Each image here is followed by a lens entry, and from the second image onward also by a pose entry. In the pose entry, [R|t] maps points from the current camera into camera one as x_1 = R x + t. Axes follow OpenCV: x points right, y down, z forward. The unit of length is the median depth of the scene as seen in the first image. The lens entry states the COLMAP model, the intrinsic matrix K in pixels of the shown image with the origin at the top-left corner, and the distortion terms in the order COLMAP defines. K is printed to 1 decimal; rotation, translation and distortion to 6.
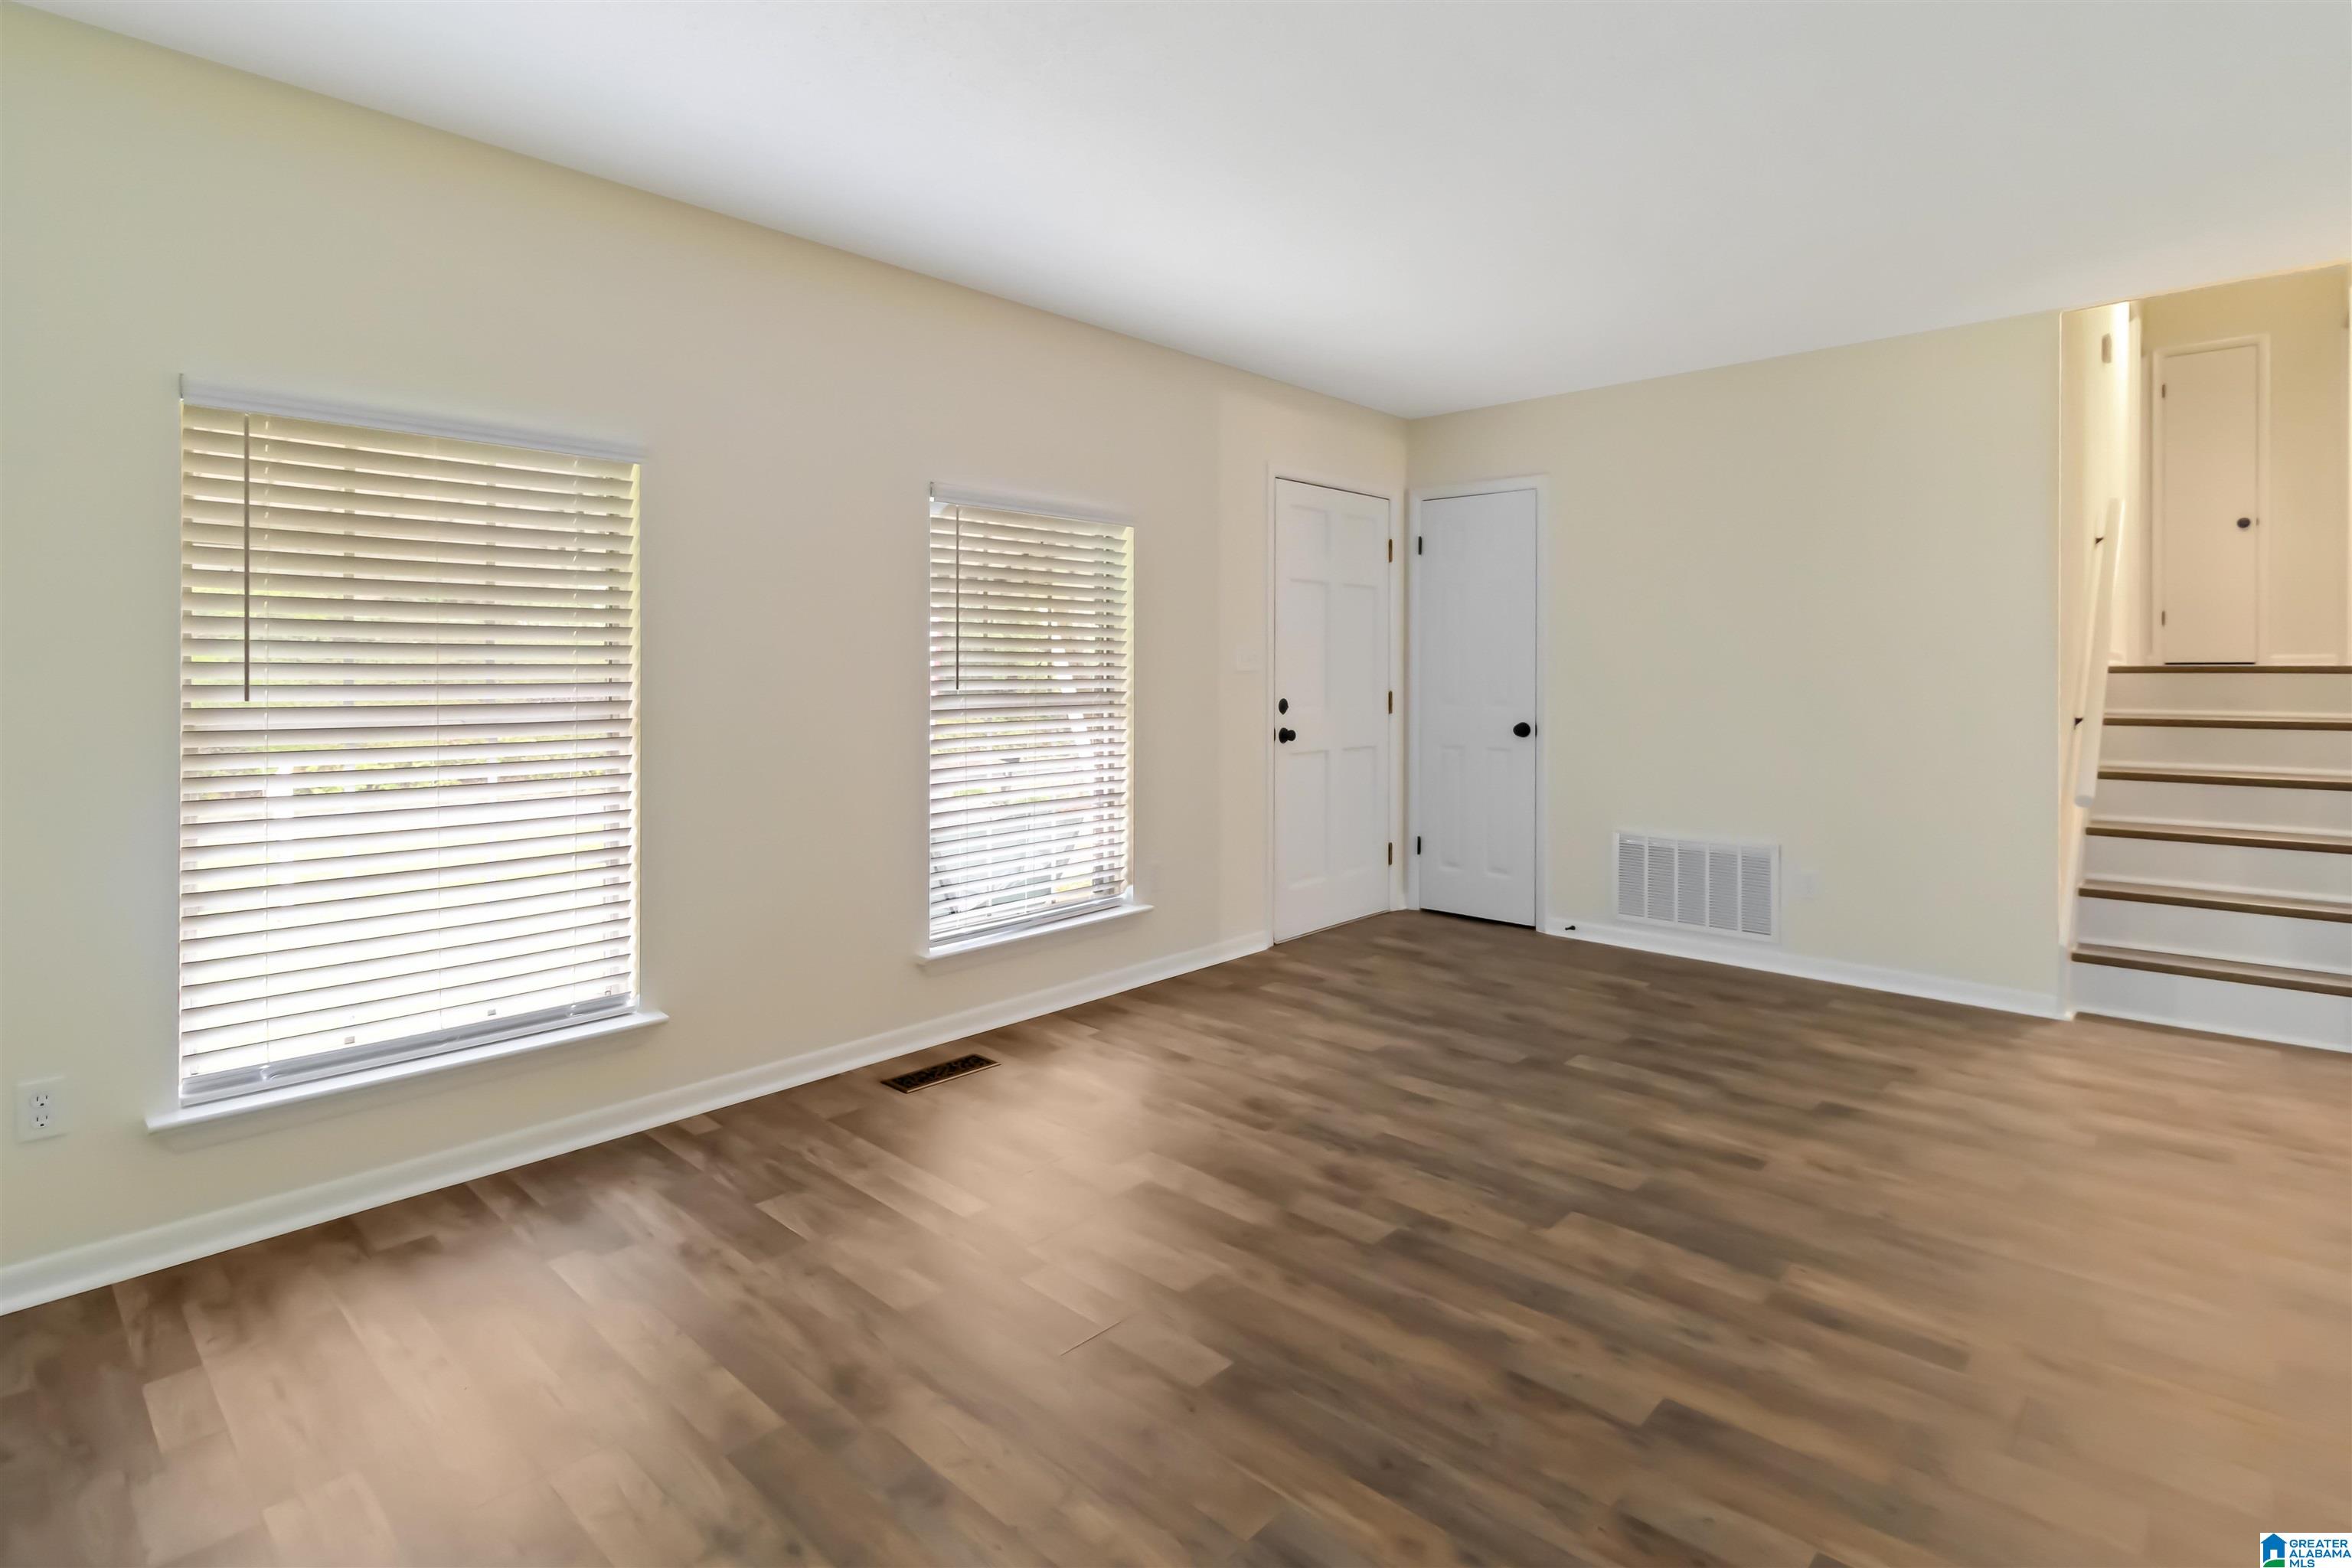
lens RADIAL K [[1139.6, 0, 1185.9], [0, 1139.6, 673.4], [0, 0, 1]] dist [0.003180, 0.000804]
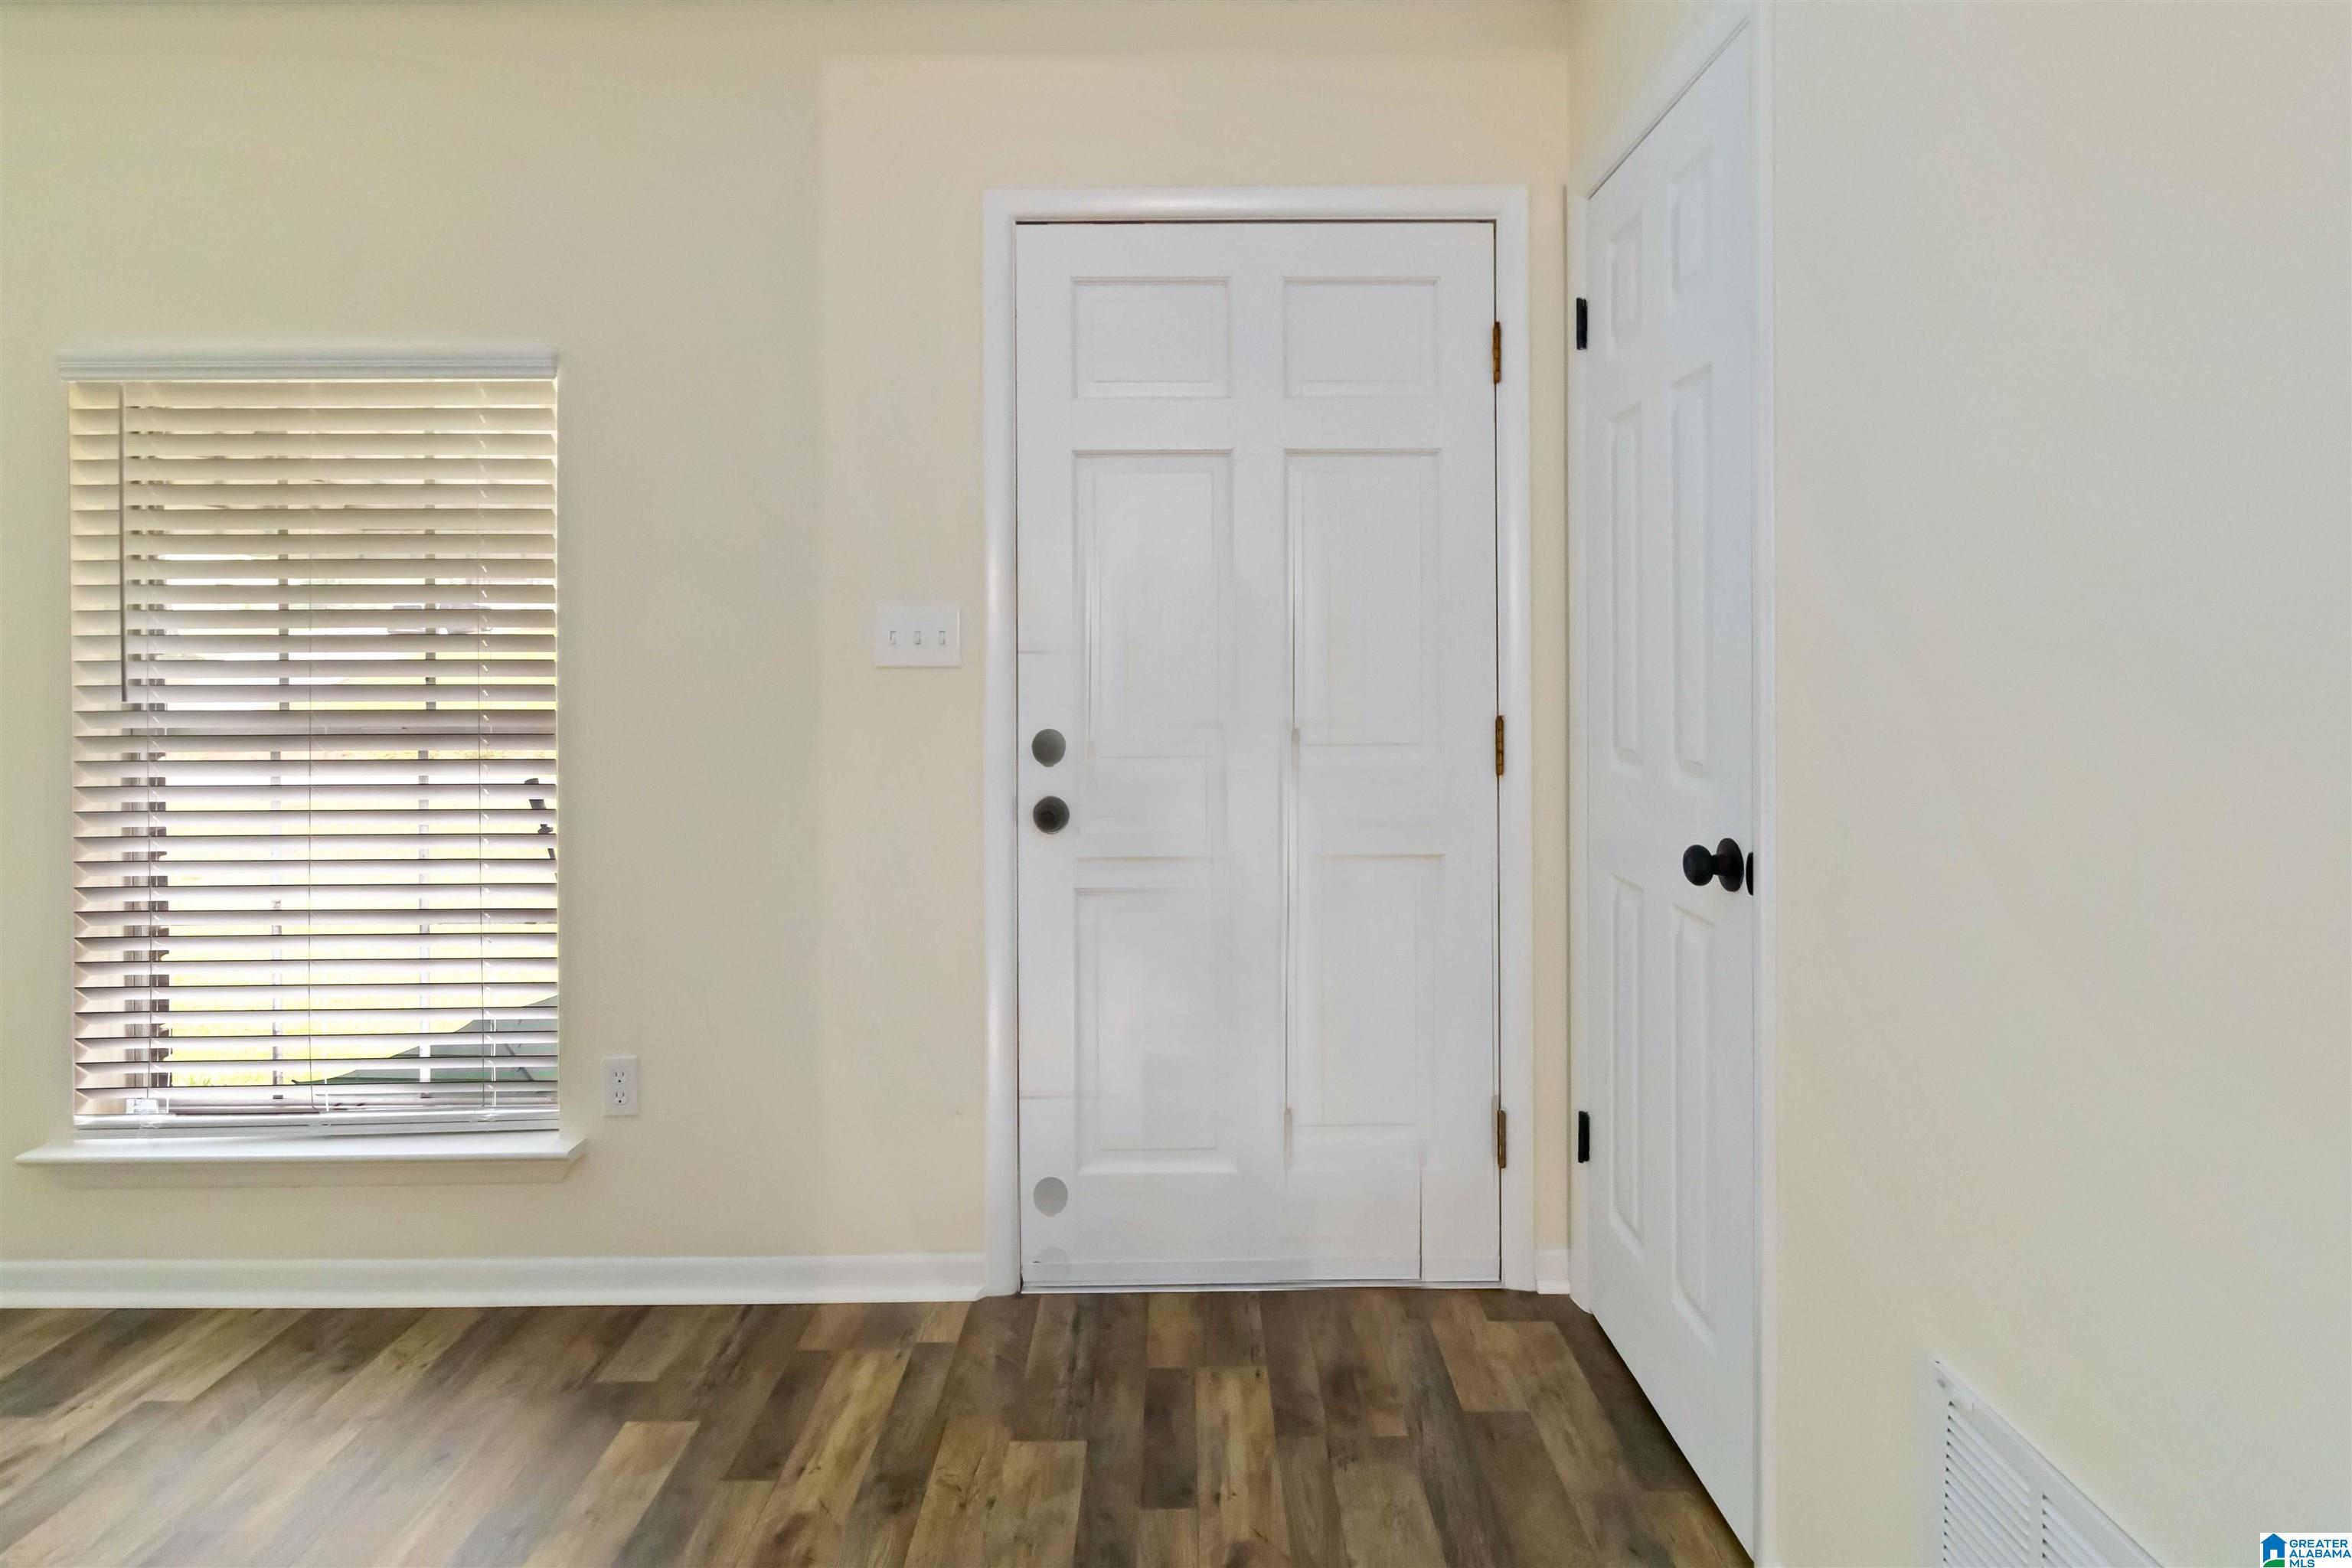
lens RADIAL K [[1235.8, 0, 1198.8], [0, 1235.8, 740.9], [0, 0, 1]] dist [0.003043, 0.000146]
pose [[0.681903, -0.005674, -0.731421, 0.471073], [0.006353, 0.999978, -0.001834, 0.027343], [0.731415, -0.003396, 0.681924, 0.727259]]
